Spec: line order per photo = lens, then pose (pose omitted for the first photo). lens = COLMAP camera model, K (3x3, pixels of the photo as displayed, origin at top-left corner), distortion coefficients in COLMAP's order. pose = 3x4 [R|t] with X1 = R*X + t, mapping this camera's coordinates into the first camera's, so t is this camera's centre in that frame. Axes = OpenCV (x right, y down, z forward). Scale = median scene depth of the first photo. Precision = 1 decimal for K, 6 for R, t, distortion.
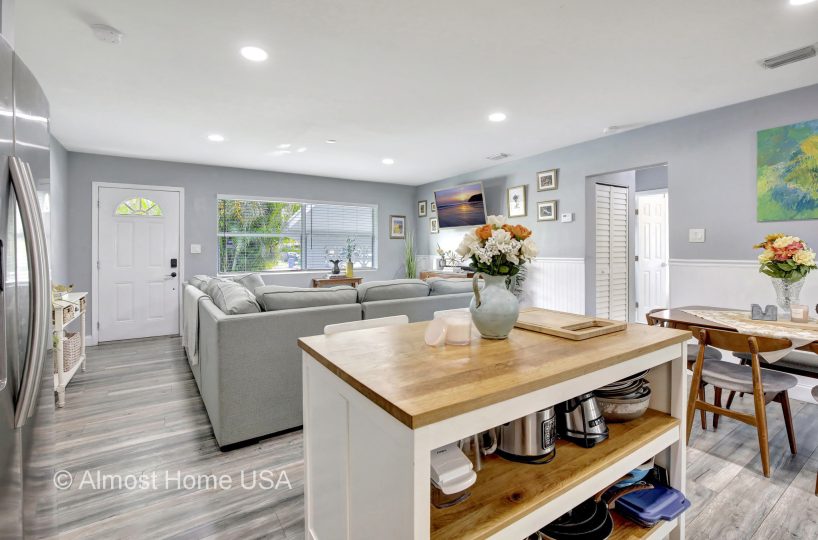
lens RADIAL K [[375.4, 0, 409.1], [0, 375.4, 252.1], [0, 0, 1]] dist [-0.002105, -0.000504]
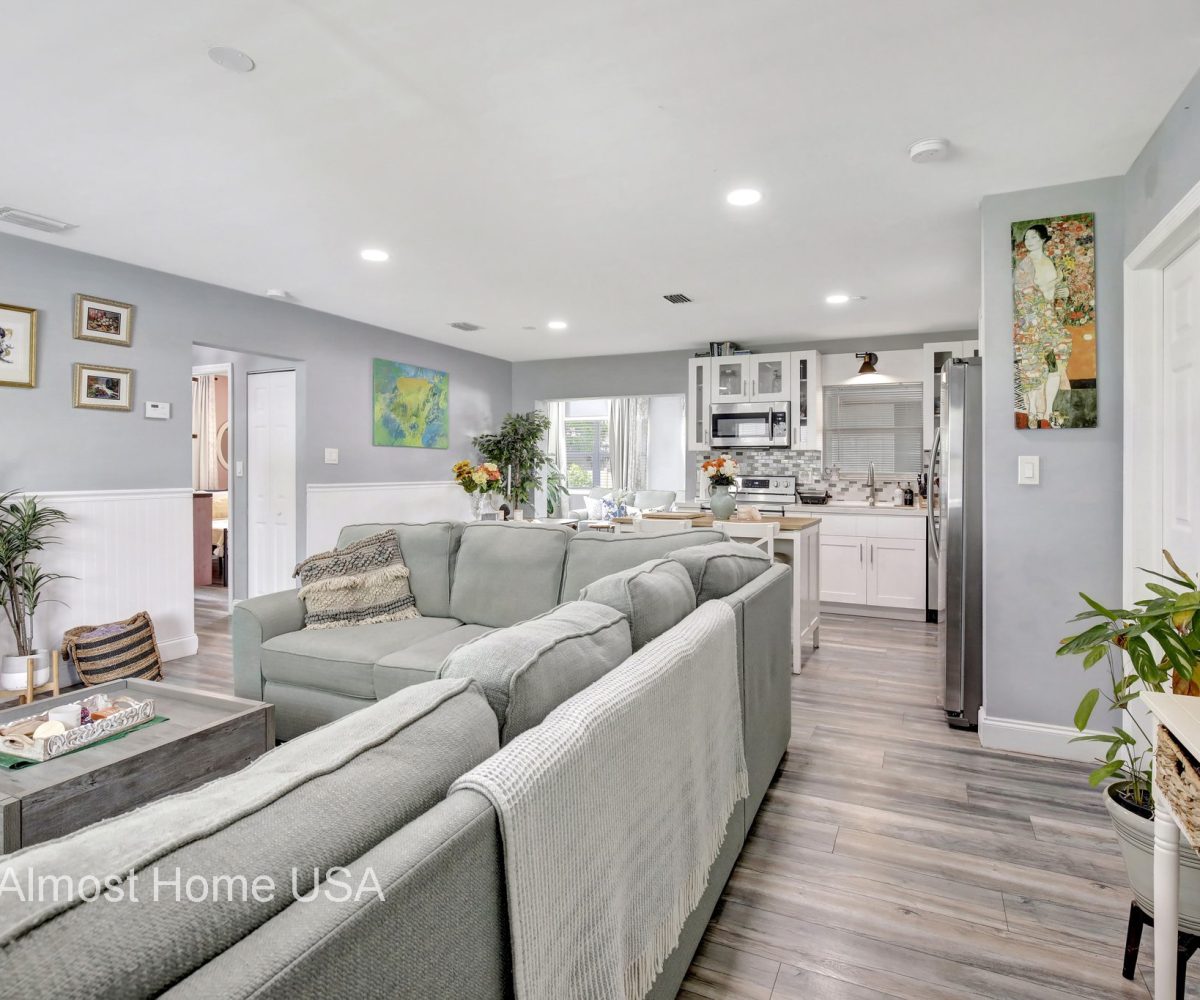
lens RADIAL K [[722.2, 0, 600.0], [0, 722.2, 500.0], [0, 0, 1]] dist [0.001034, -0.000371]
pose [[-0.523032, -0.029213, 0.851812, -1.158463], [0.012760, 0.999032, 0.042097, -0.005210], [-0.852217, 0.032887, -0.522153, 1.578833]]
